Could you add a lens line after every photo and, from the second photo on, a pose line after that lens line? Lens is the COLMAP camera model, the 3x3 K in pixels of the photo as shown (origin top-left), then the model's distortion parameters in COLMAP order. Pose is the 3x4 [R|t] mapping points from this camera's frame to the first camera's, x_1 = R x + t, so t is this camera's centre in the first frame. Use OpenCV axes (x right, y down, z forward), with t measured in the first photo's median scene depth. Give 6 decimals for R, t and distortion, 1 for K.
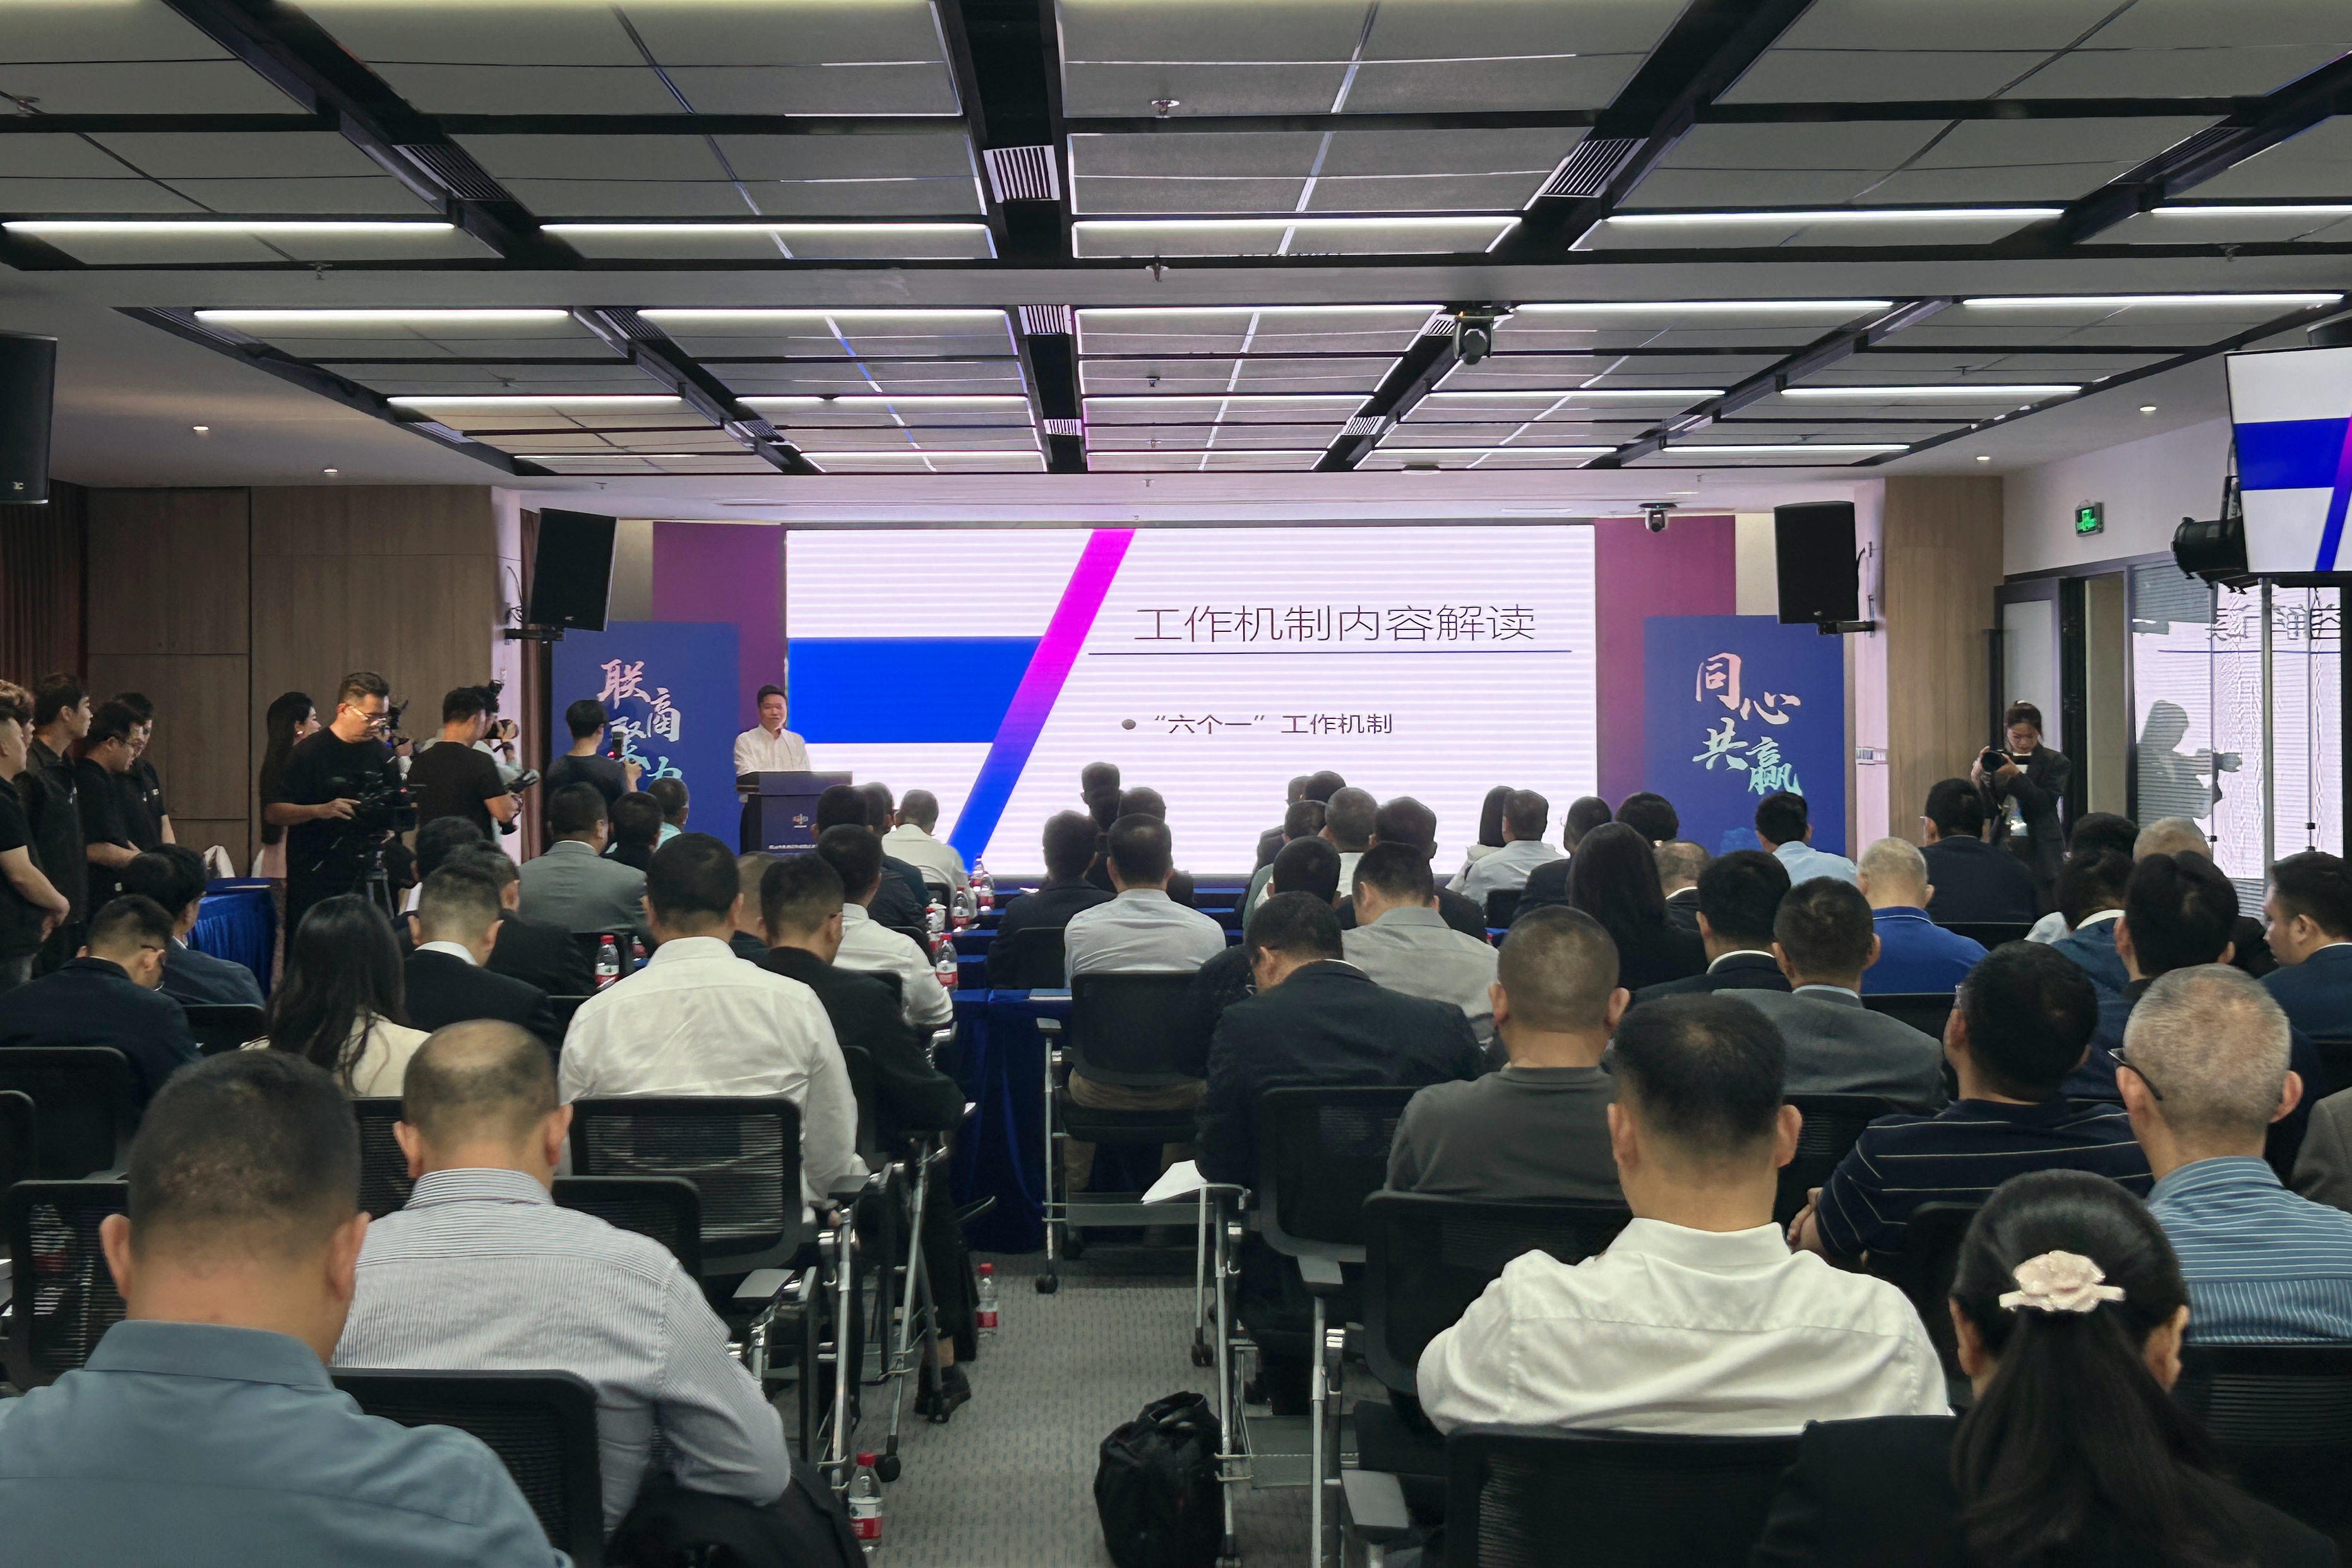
lens RADIAL K [[3052.9, 0, 1175.4], [0, 3052.9, 780.8], [0, 0, 1]] dist [-0.000614, 0.000000]
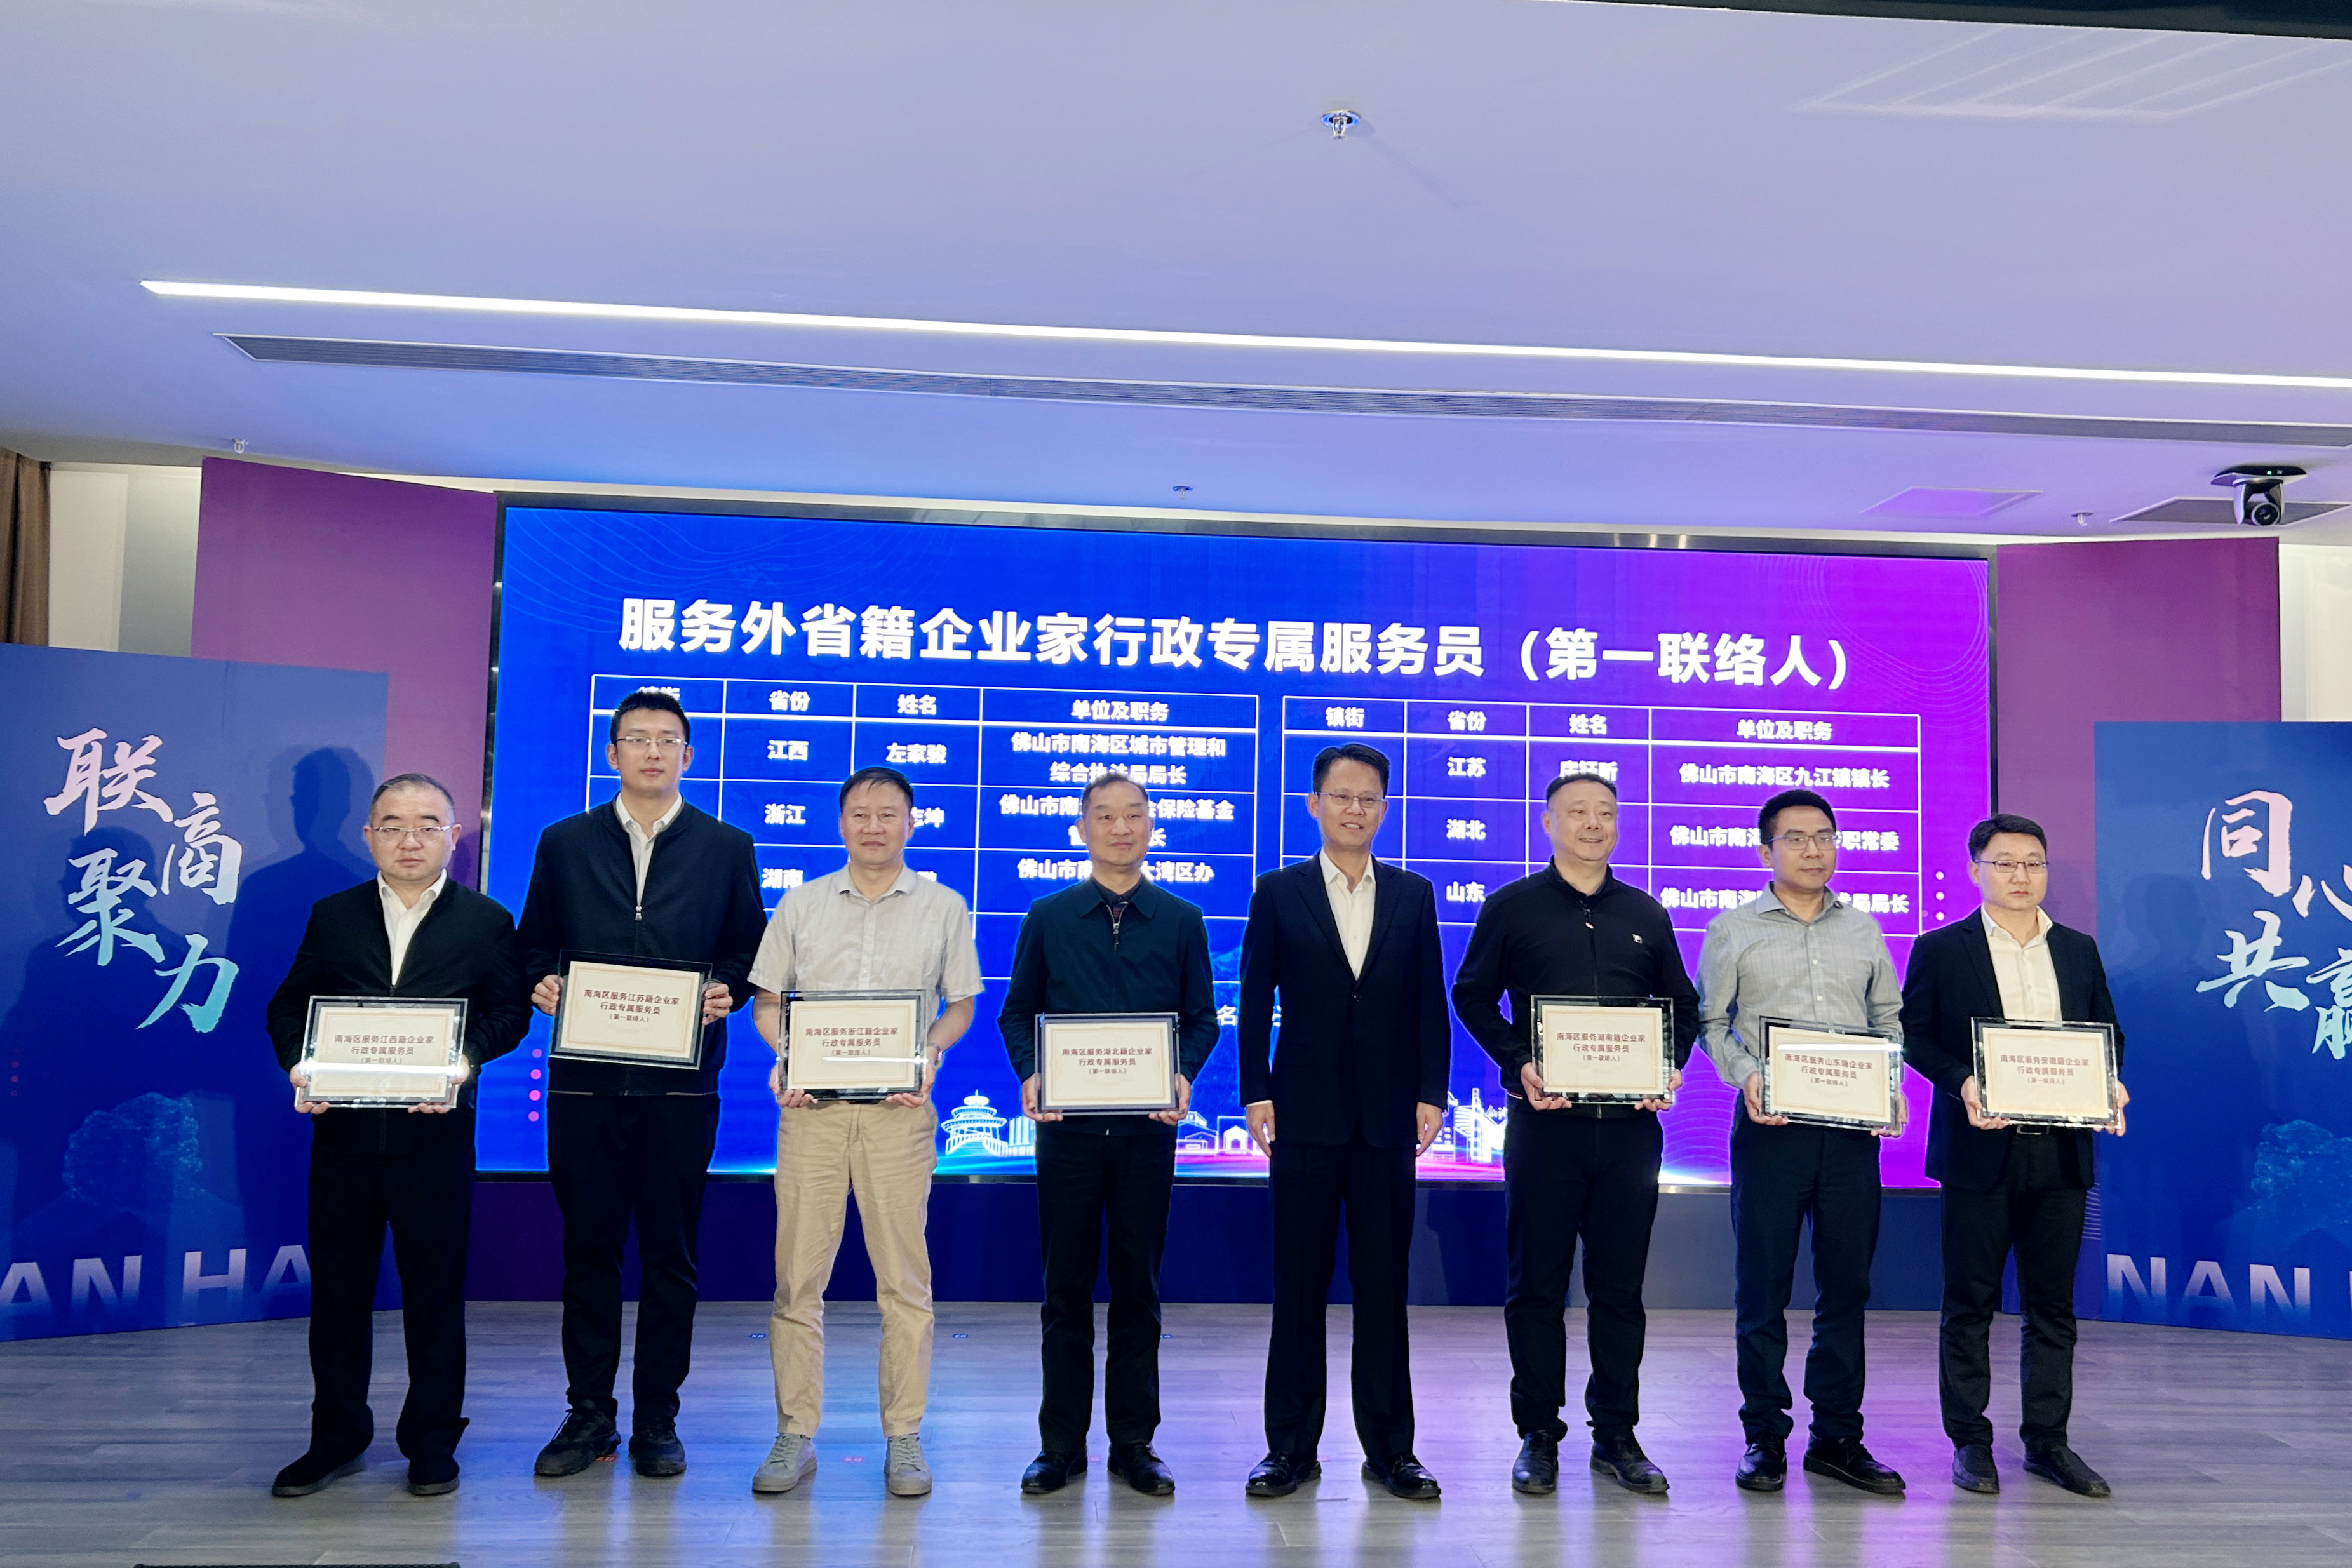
lens RADIAL K [[1769.3, 0, 1175.8], [0, 1769.3, 786.3], [0, 0, 1]] dist [-0.000450, -0.000321]
pose [[0.997430, 0.030764, 0.064711, -0.031025], [-0.025452, 0.996359, -0.081368, -0.012458], [-0.066978, 0.079512, 0.994581, 0.703348]]
